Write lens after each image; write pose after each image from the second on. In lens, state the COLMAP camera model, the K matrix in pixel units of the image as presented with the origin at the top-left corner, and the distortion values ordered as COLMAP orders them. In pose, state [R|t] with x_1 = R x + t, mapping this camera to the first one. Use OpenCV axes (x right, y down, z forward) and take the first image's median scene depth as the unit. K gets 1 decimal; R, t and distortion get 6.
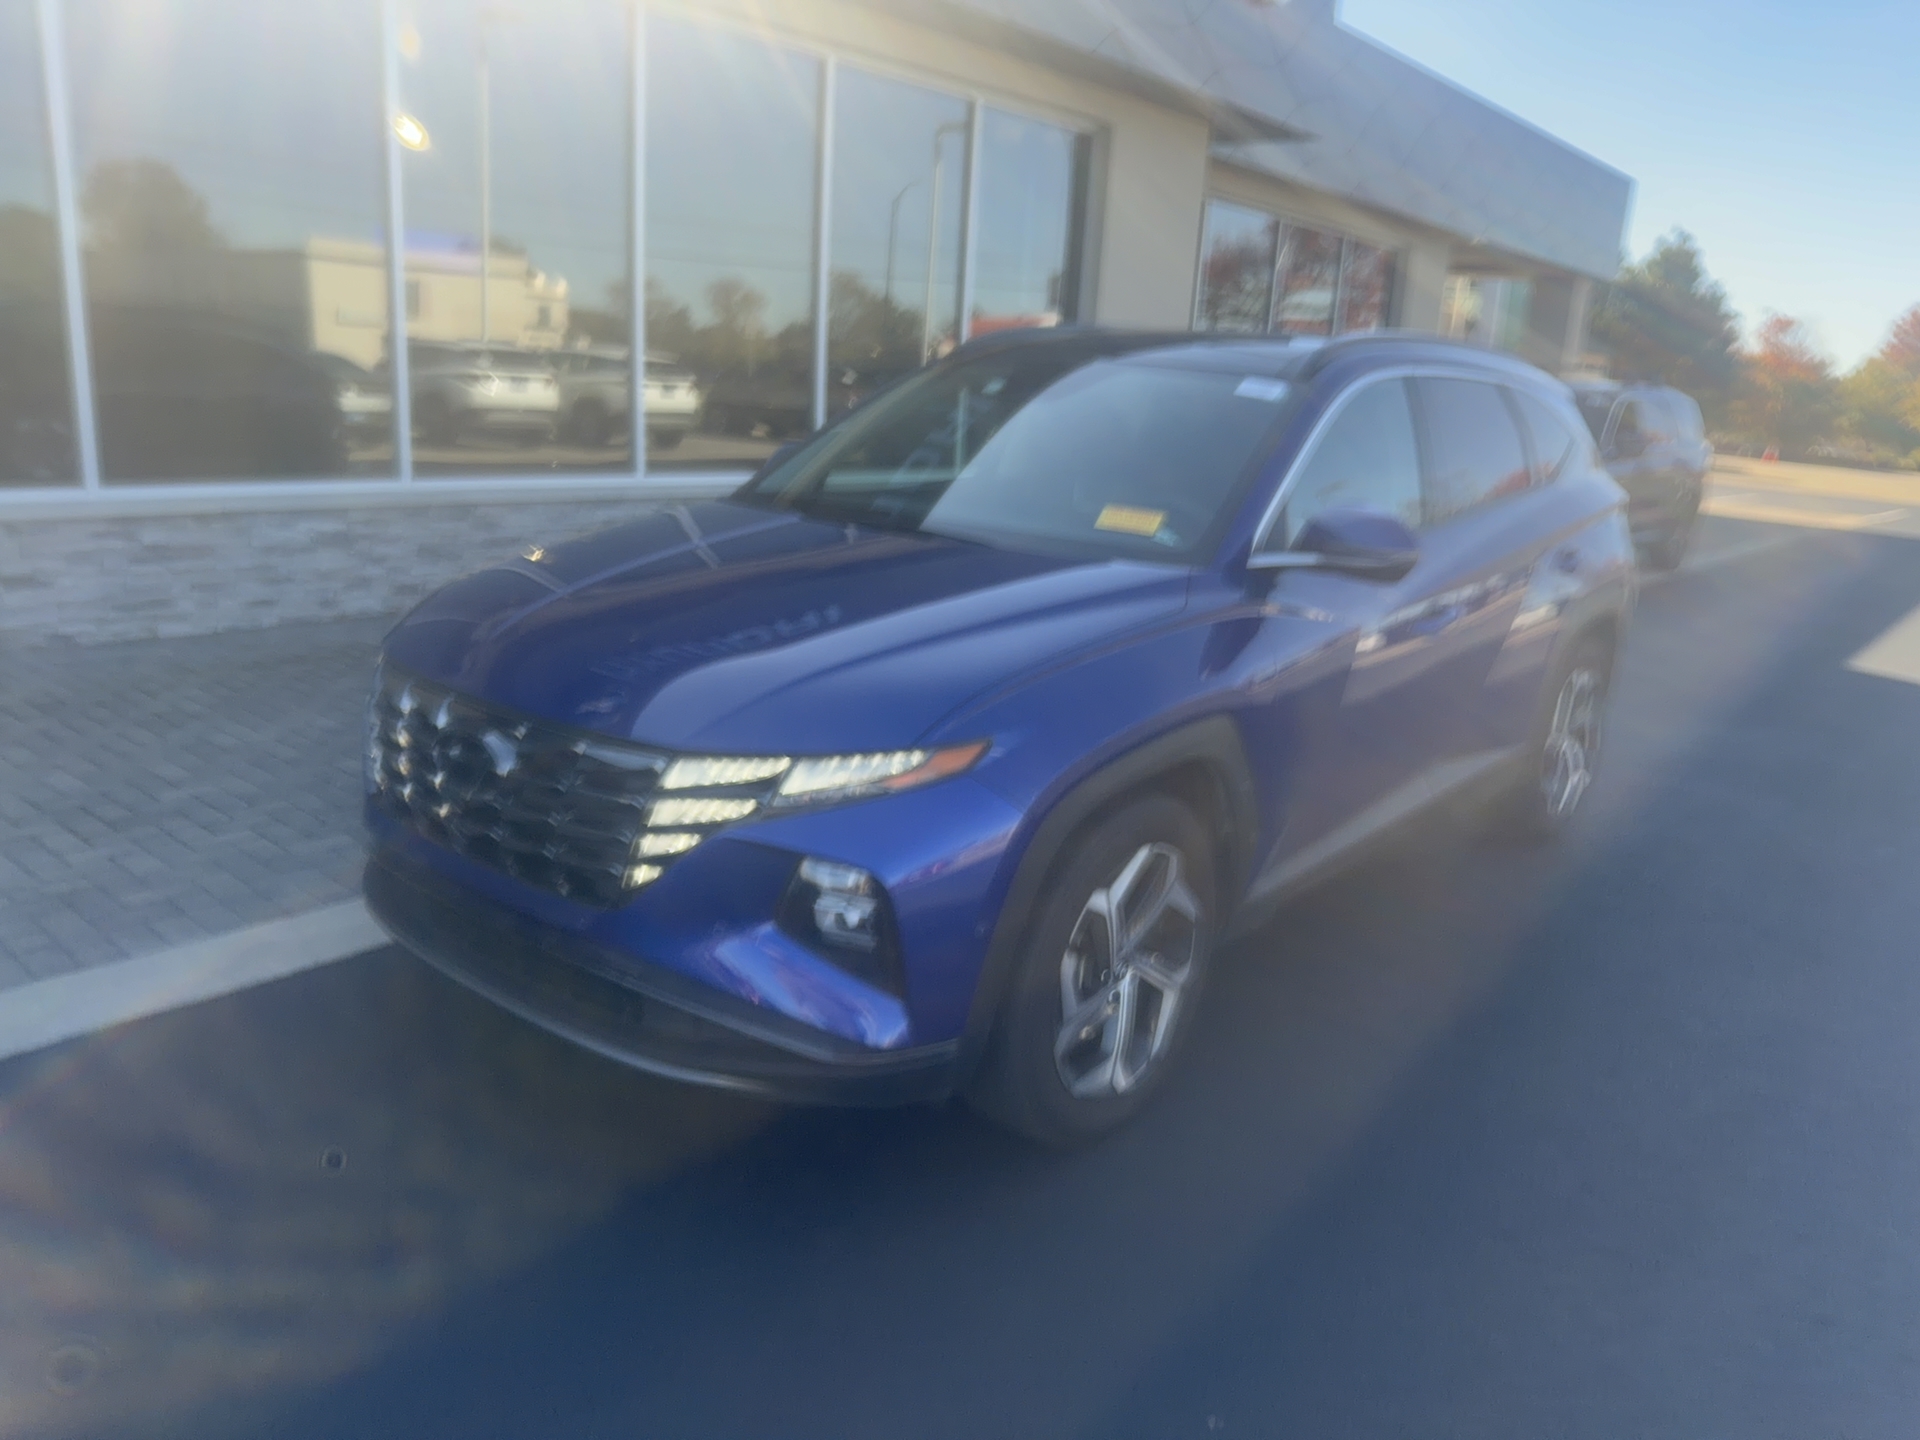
lens RADIAL K [[1375.6, 0, 952.6], [0, 1375.6, 725.8], [0, 0, 1]] dist [0.004665, -0.029179]
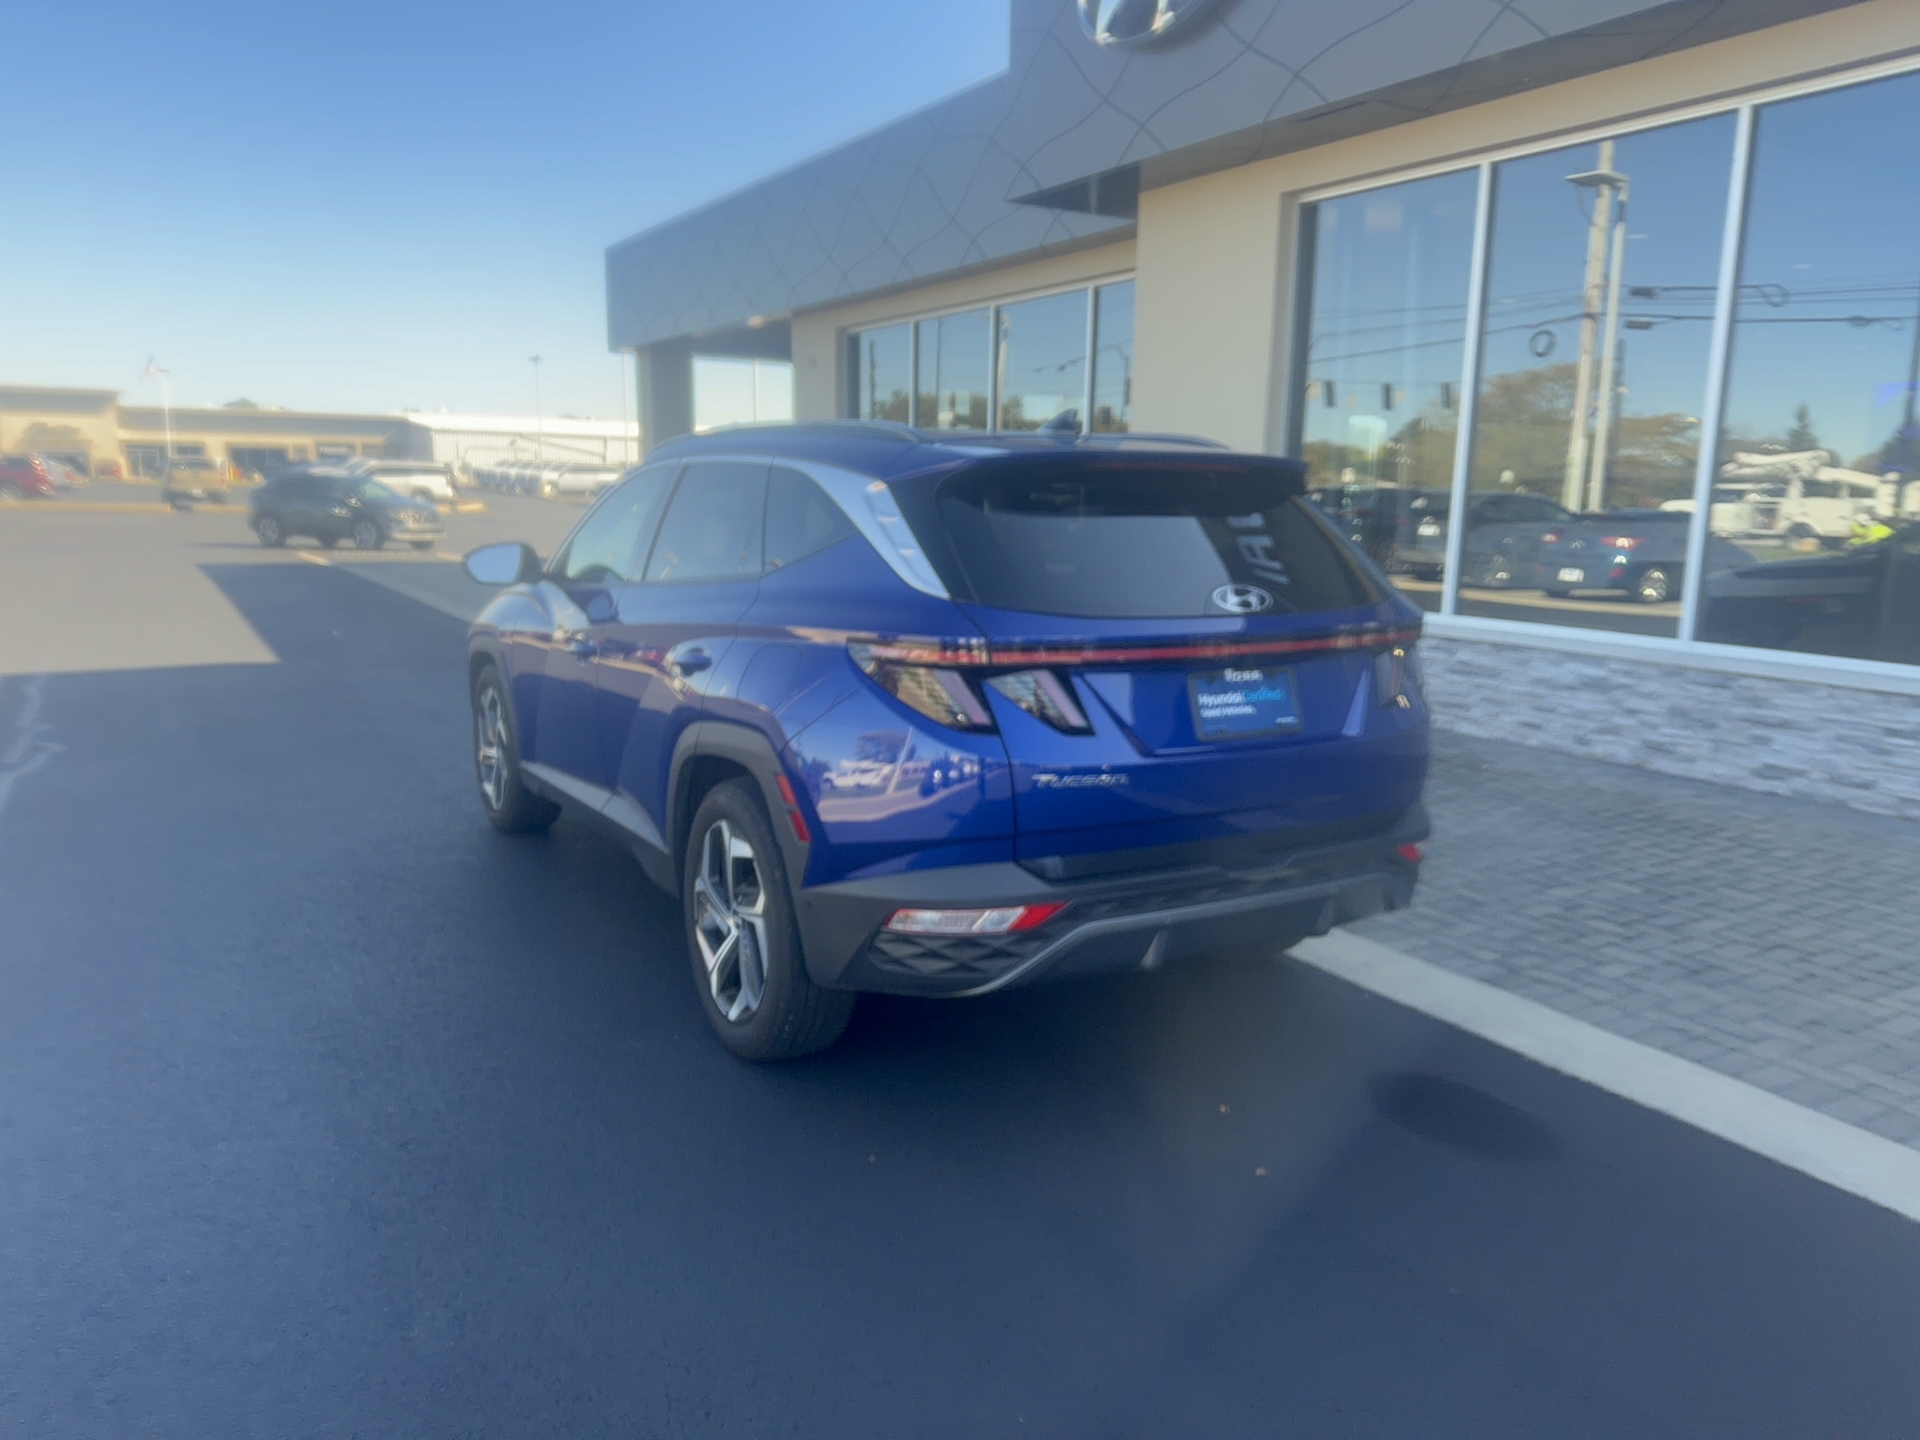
lens RADIAL K [[1362.6, 0, 961.1], [0, 1362.6, 743.5], [0, 0, 1]] dist [0.008324, -0.026129]
pose [[-0.327923, 0.111483, -0.938103, 0.762343], [-0.269350, 0.940763, 0.205952, -0.186355], [0.905493, 0.320214, -0.278470, 0.900458]]
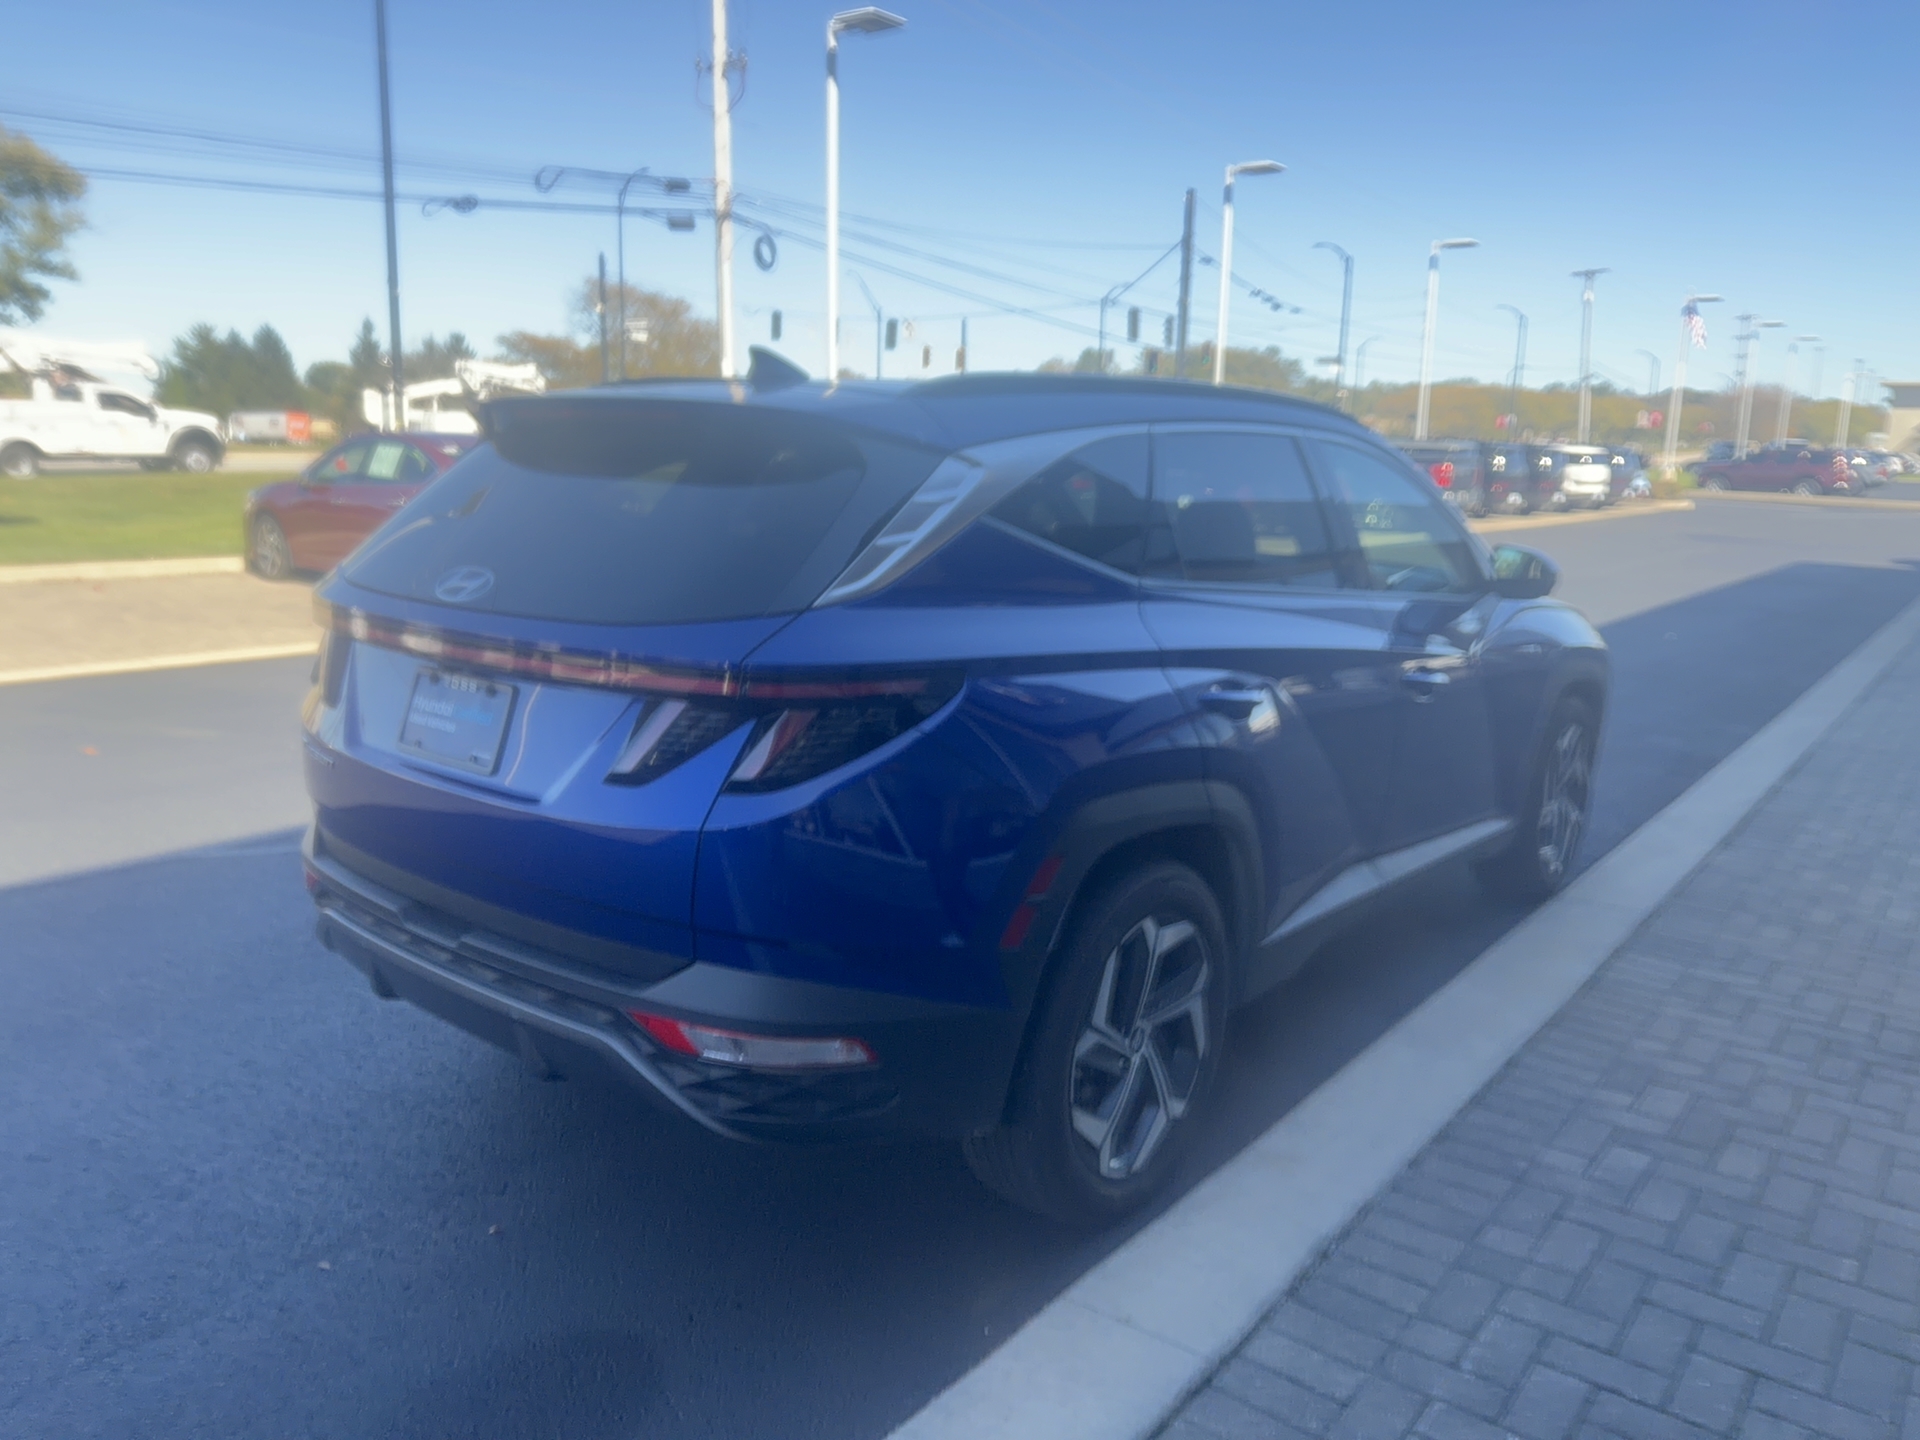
lens RADIAL K [[1375.6, 0, 952.6], [0, 1375.6, 725.8], [0, 0, 1]] dist [0.004665, -0.029179]
pose [[-0.996468, -0.075439, -0.036876, 0.187867], [-0.083969, 0.896038, 0.435964, -0.295934], [0.000154, 0.437521, -0.899208, 1.177428]]
